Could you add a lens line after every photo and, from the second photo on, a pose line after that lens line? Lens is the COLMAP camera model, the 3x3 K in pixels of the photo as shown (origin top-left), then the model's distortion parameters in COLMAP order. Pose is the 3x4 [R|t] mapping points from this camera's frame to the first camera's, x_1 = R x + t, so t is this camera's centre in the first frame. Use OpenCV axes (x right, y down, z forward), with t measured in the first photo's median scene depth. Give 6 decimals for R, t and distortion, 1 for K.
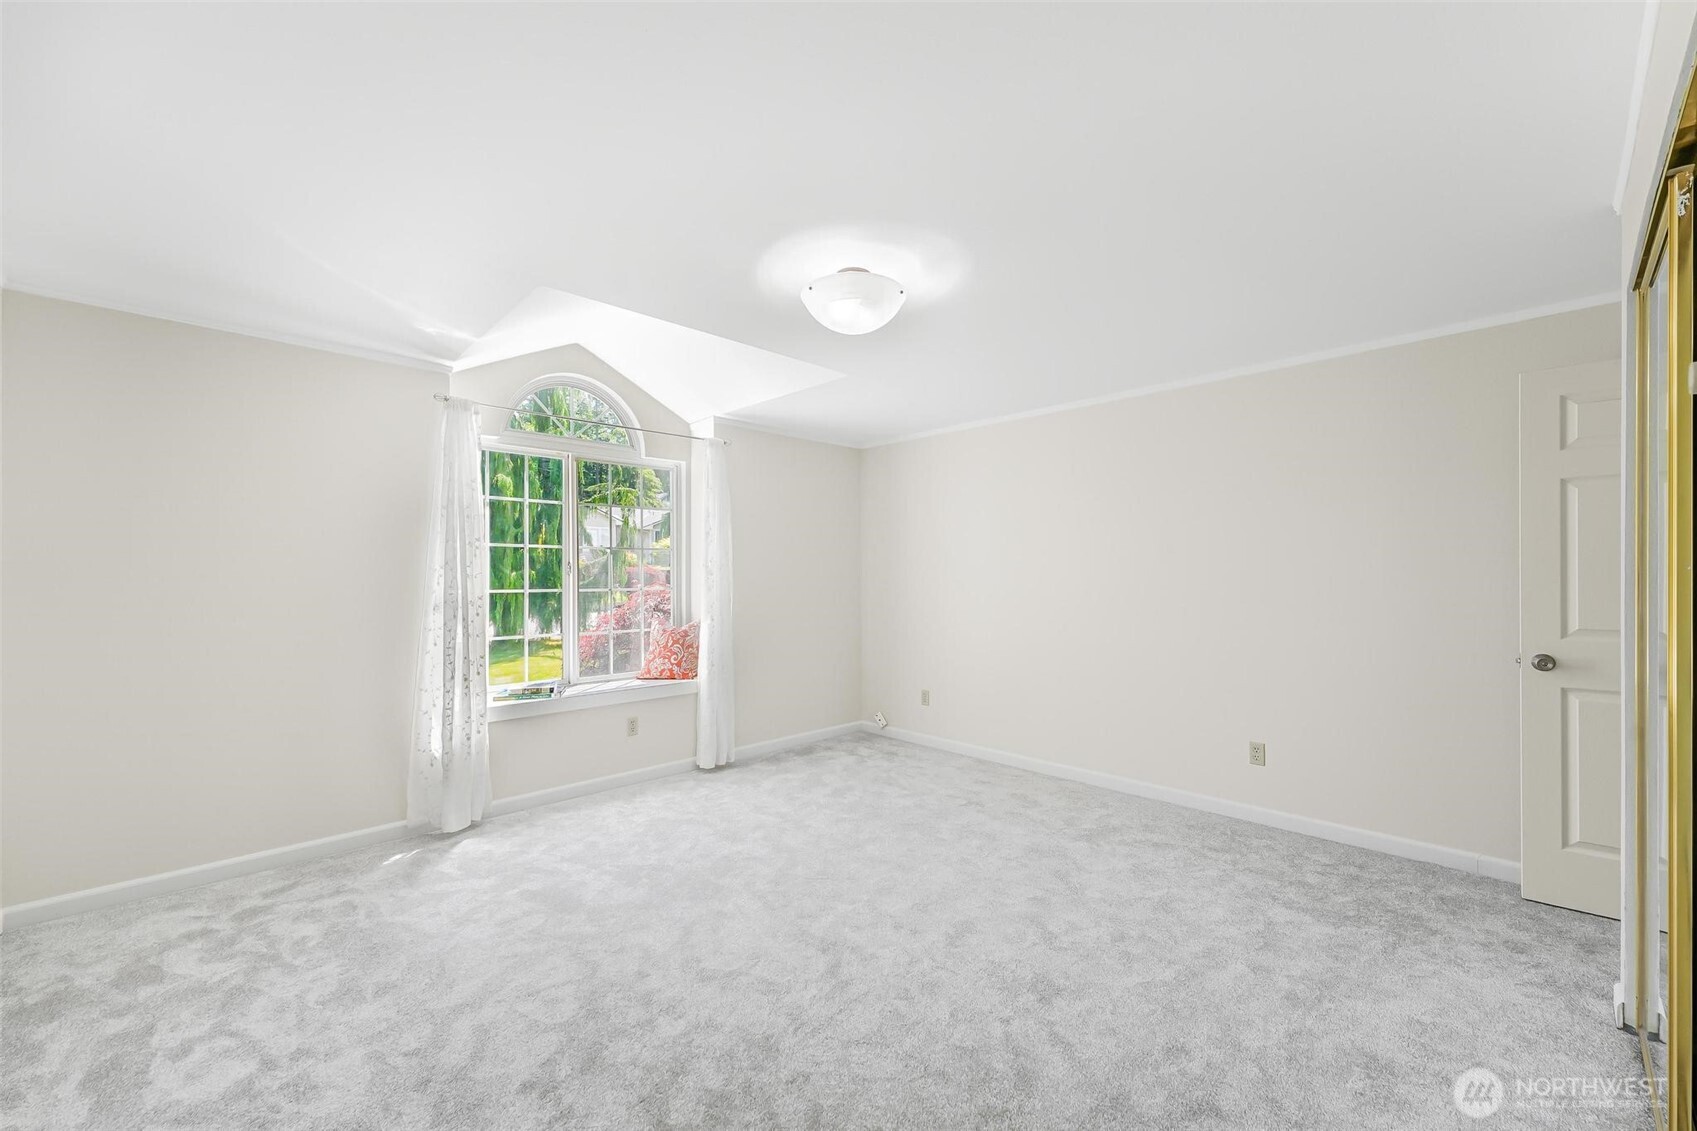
lens RADIAL K [[672.0, 0, 854.0], [0, 672.0, 561.6], [0, 0, 1]] dist [-0.022178, 0.001105]
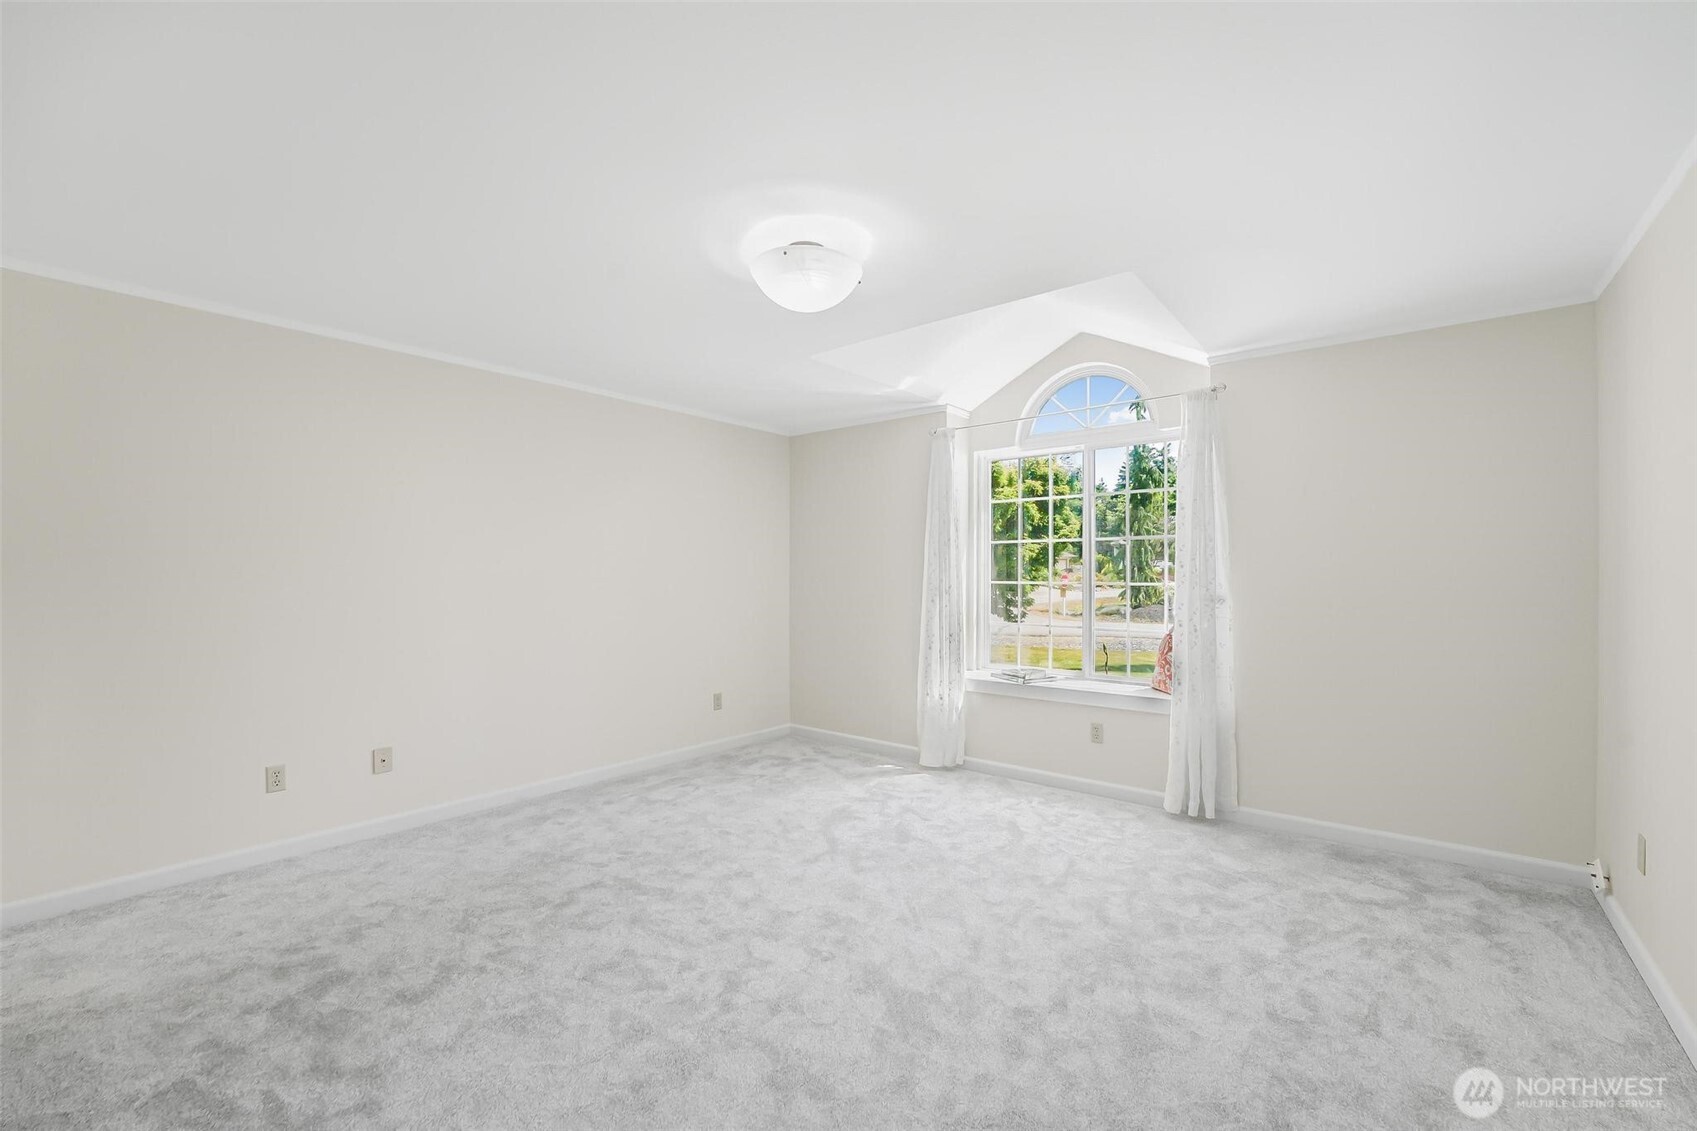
lens RADIAL K [[672.0, 0, 833.1], [0, 672.0, 575.8], [0, 0, 1]] dist [-0.022178, 0.001105]
pose [[0.111504, 0.003523, -0.993758, 0.668529], [0.017127, 0.999838, 0.005466, 0.024668], [0.993616, -0.017630, 0.111426, 0.670245]]
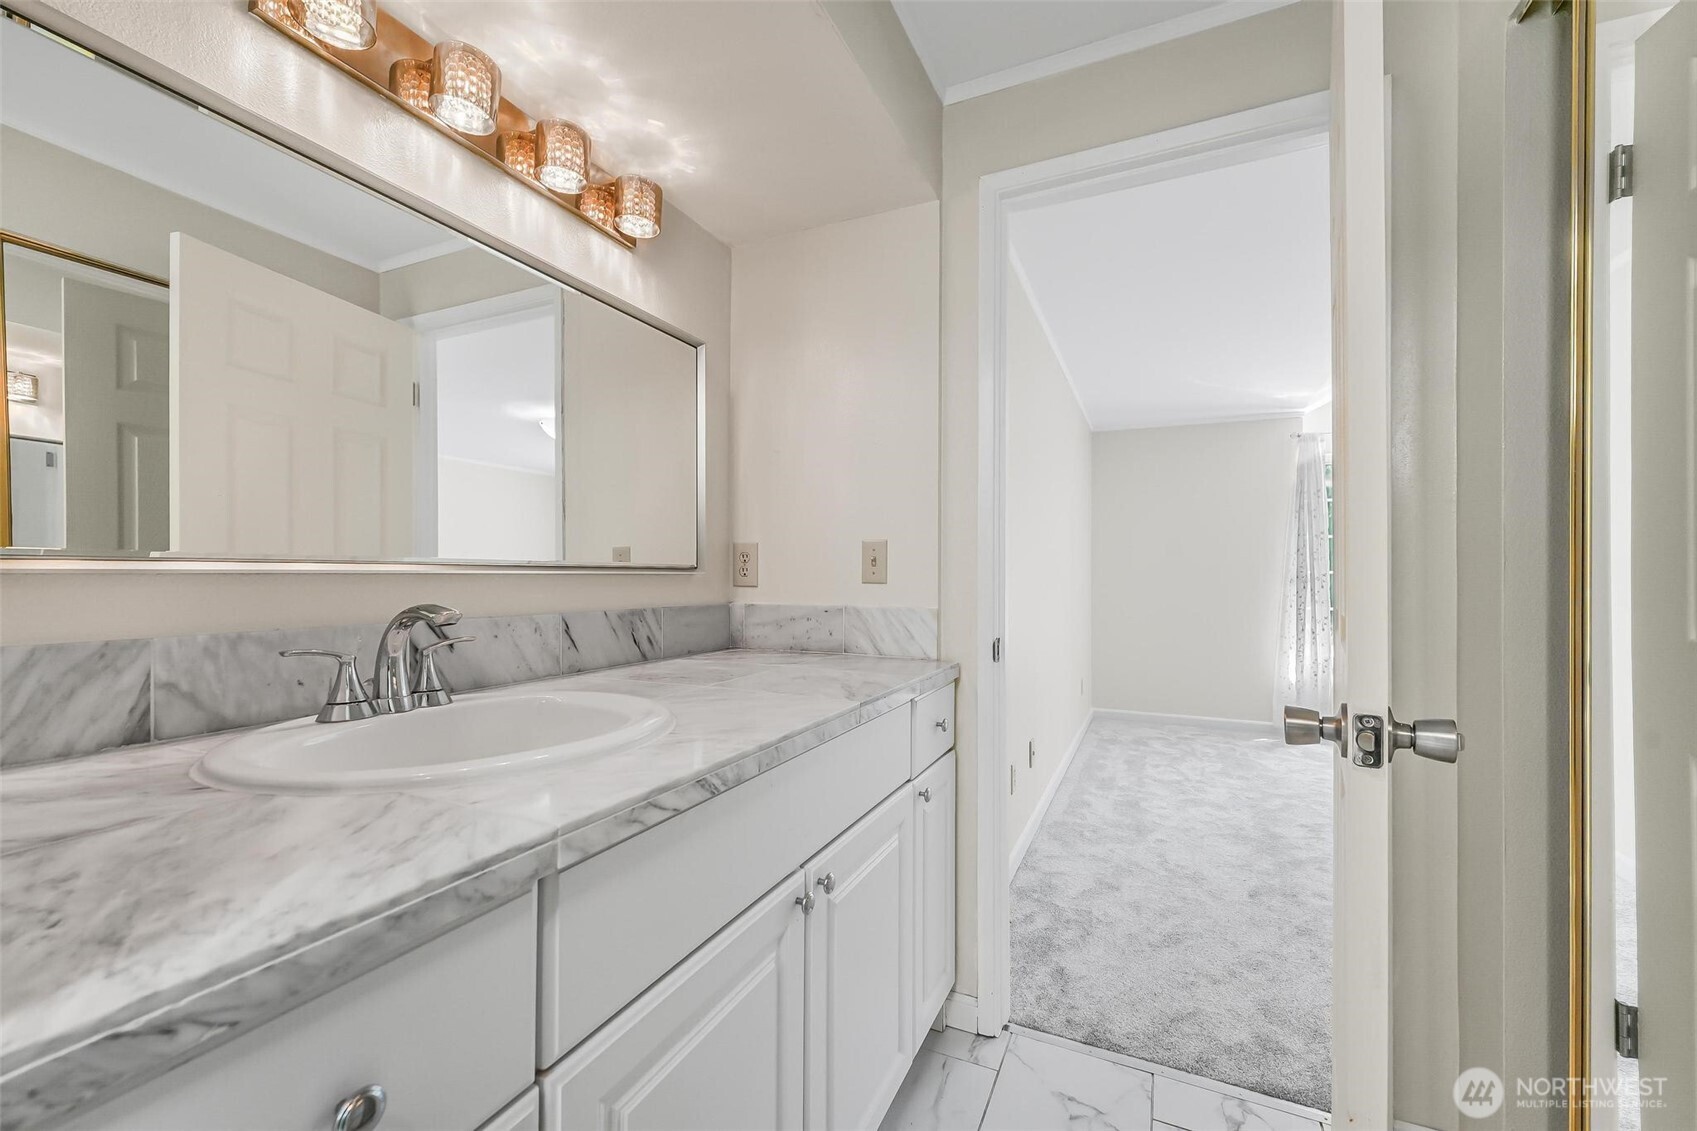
lens RADIAL K [[672.0, 0, 850.4], [0, 672.0, 562.1], [0, 0, 1]] dist [-0.022178, 0.001105]
pose [[0.350144, -0.003061, -0.936691, 0.407253], [0.007294, 0.999973, -0.000541, 0.021415], [0.936668, -0.006643, 0.350157, -0.425270]]
